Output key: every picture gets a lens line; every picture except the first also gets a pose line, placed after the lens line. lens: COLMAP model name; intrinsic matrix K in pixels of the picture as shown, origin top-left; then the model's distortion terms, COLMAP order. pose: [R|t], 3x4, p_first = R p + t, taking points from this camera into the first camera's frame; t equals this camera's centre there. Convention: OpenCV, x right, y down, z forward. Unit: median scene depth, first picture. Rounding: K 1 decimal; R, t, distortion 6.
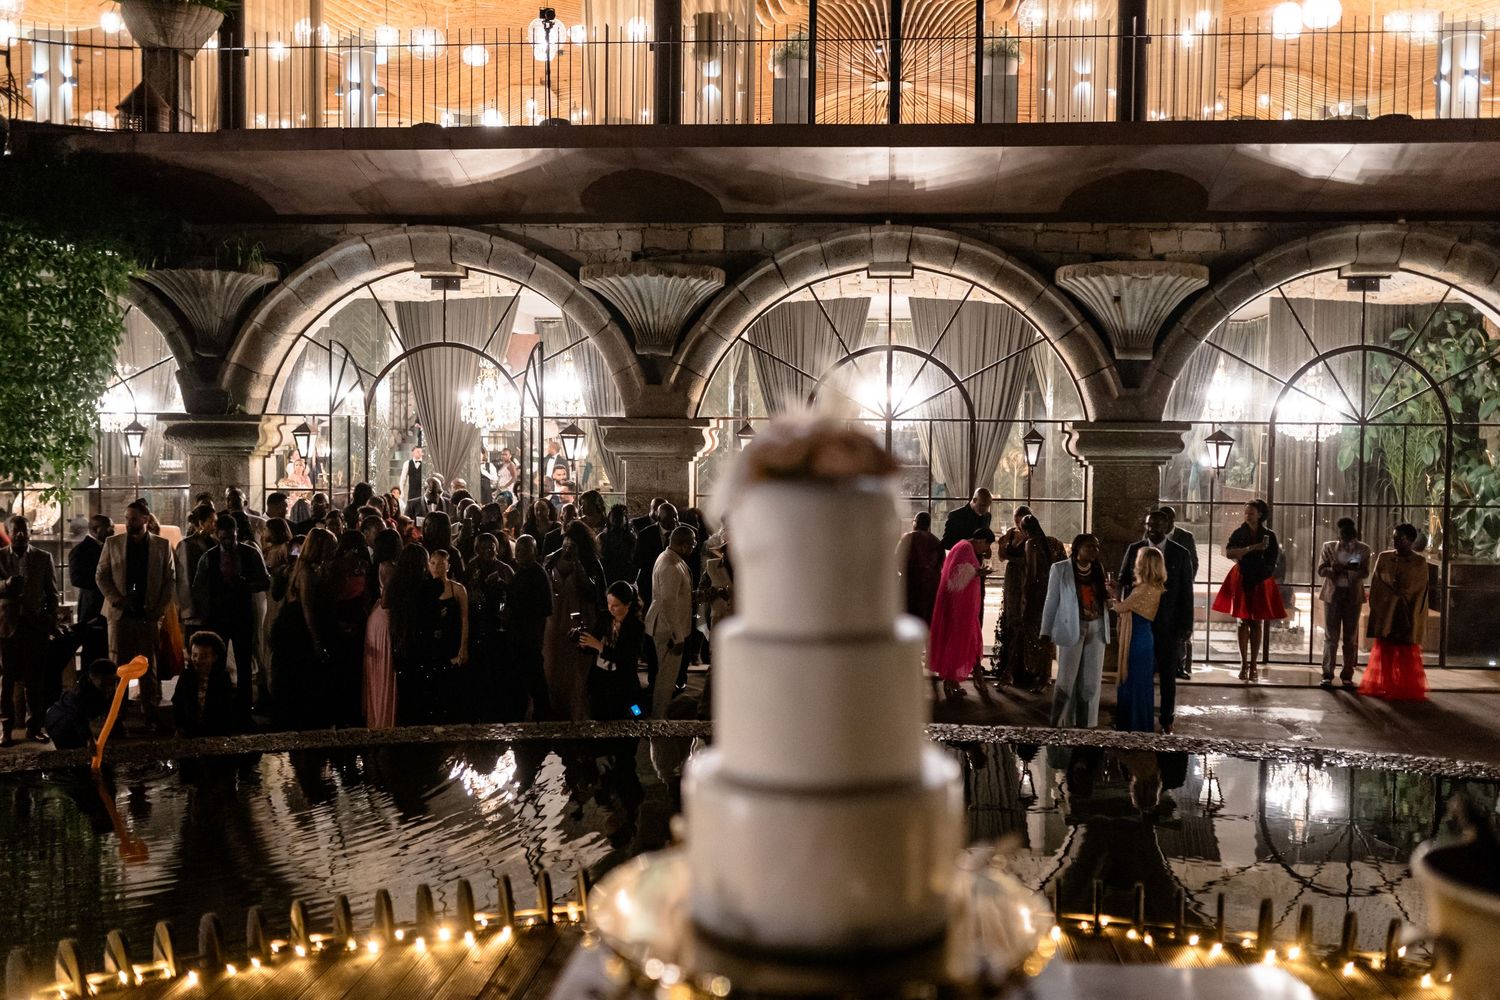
lens RADIAL K [[1471.9, 0, 753.6], [0, 1471.9, 495.9], [0, 0, 1]] dist [0.009250, 0.000000]
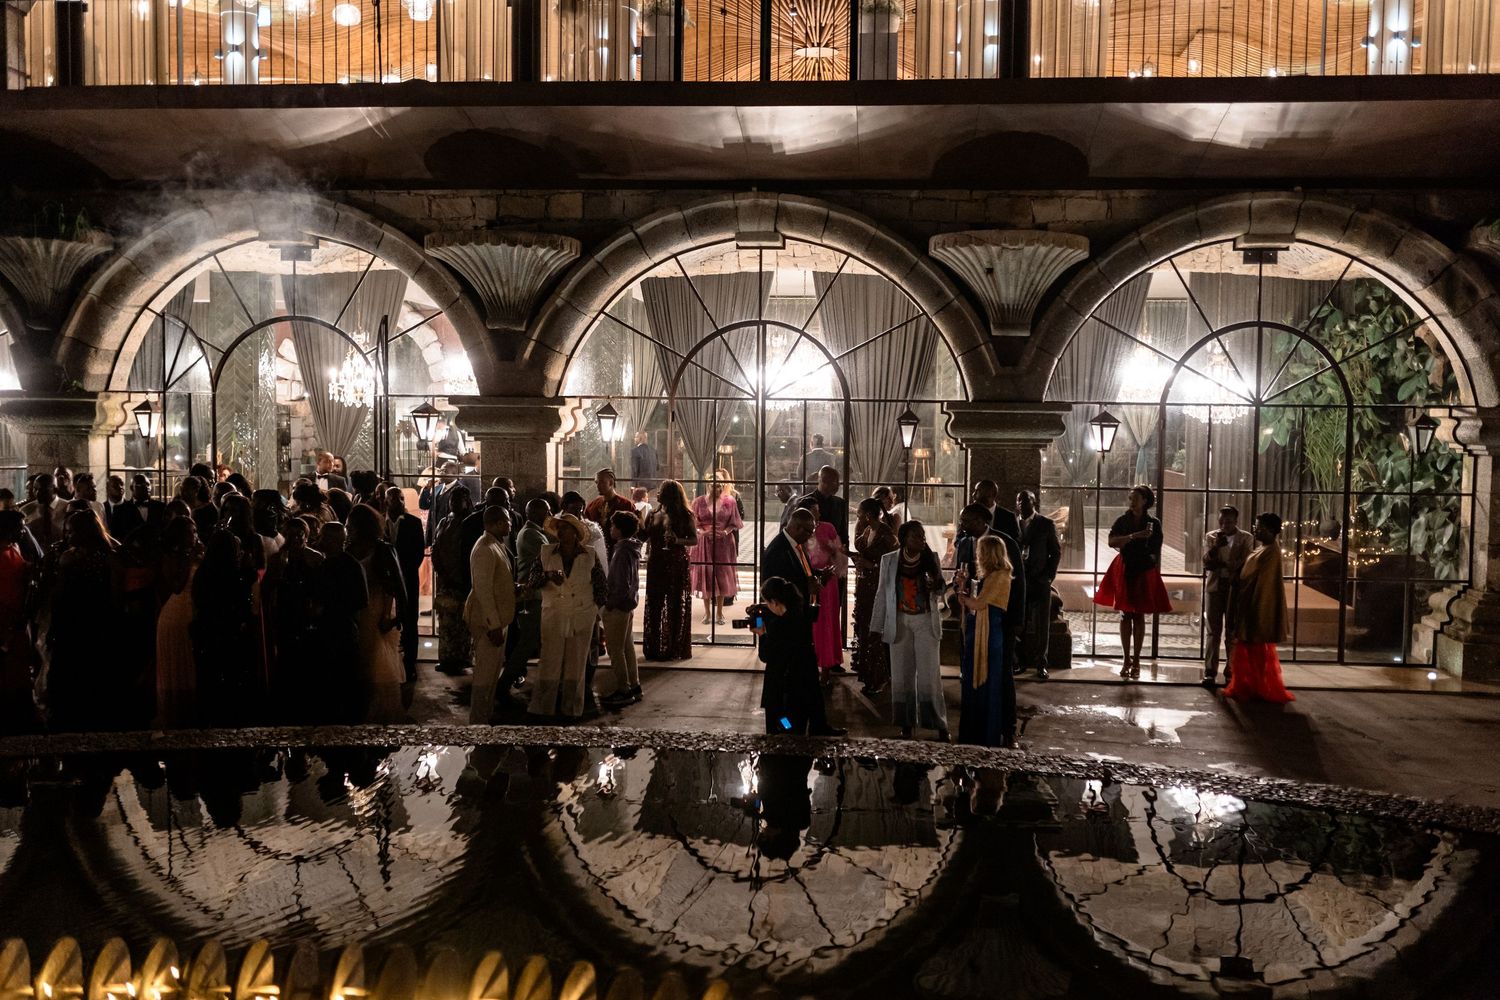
lens RADIAL K [[1471.9, 0, 747.4], [0, 1471.9, 504.1], [0, 0, 1]] dist [0.009250, 0.000000]
pose [[0.999976, 0.003502, -0.005913, 0.091584], [-0.003393, 0.999826, 0.018345, -0.001756], [0.005977, -0.018324, 0.999814, 0.054847]]
